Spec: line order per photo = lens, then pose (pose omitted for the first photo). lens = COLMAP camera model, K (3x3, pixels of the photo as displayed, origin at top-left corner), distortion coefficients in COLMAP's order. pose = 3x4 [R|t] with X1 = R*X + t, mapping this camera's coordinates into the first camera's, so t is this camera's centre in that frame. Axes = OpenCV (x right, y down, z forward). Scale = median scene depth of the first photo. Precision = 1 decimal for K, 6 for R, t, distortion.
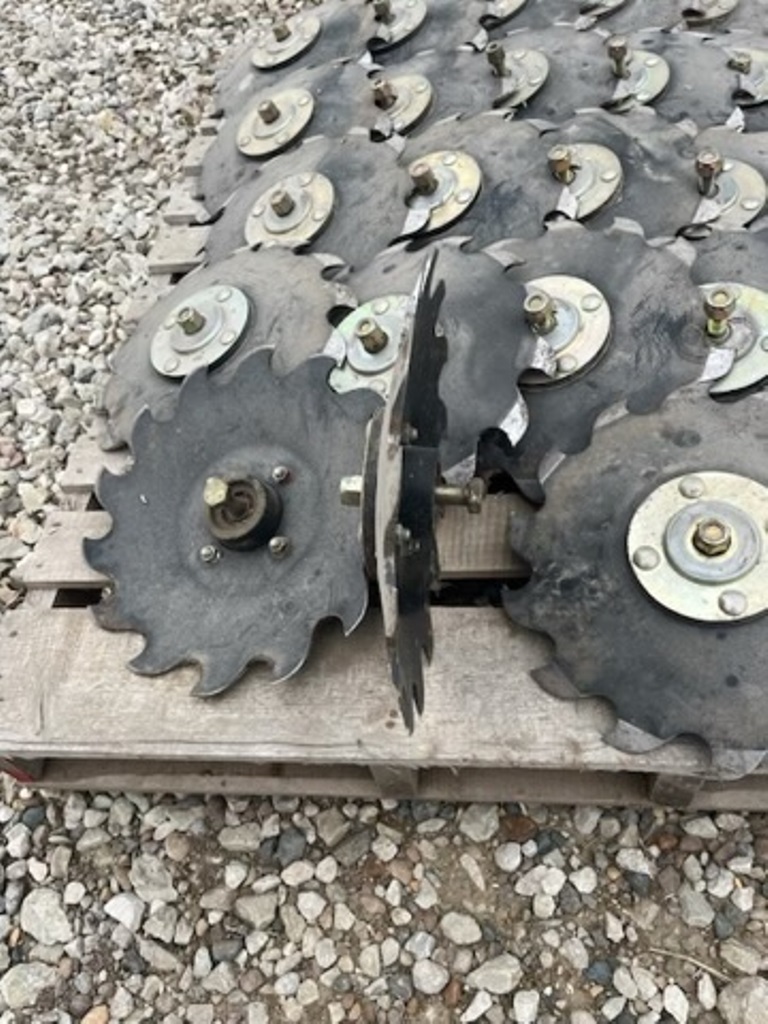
lens RADIAL K [[784.0, 0, 384.0], [0, 784.0, 512.0], [0, 0, 1]] dist [0.093407, -0.131527]
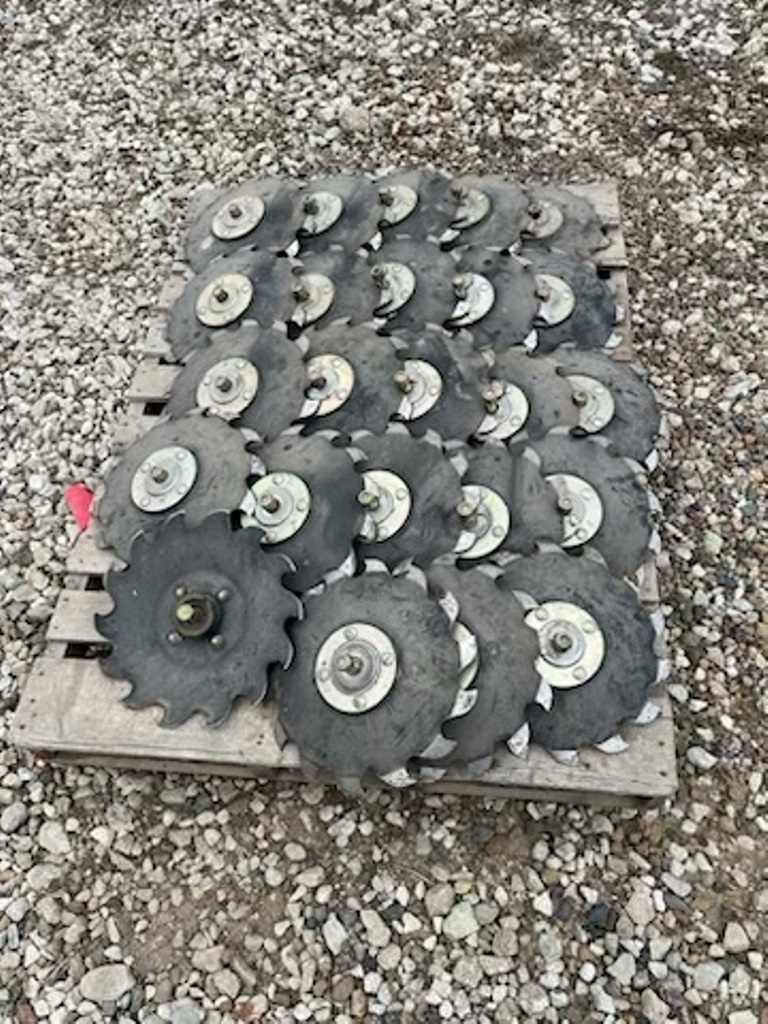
lens RADIAL K [[766.4, 0, 384.0], [0, 766.4, 512.0], [0, 0, 1]] dist [0.090351, -0.115205]
pose [[0.996241, 0.061804, 0.060702, 0.091438], [-0.066079, 0.995276, 0.071130, -0.241921], [-0.056019, -0.074874, 0.995618, -0.446984]]
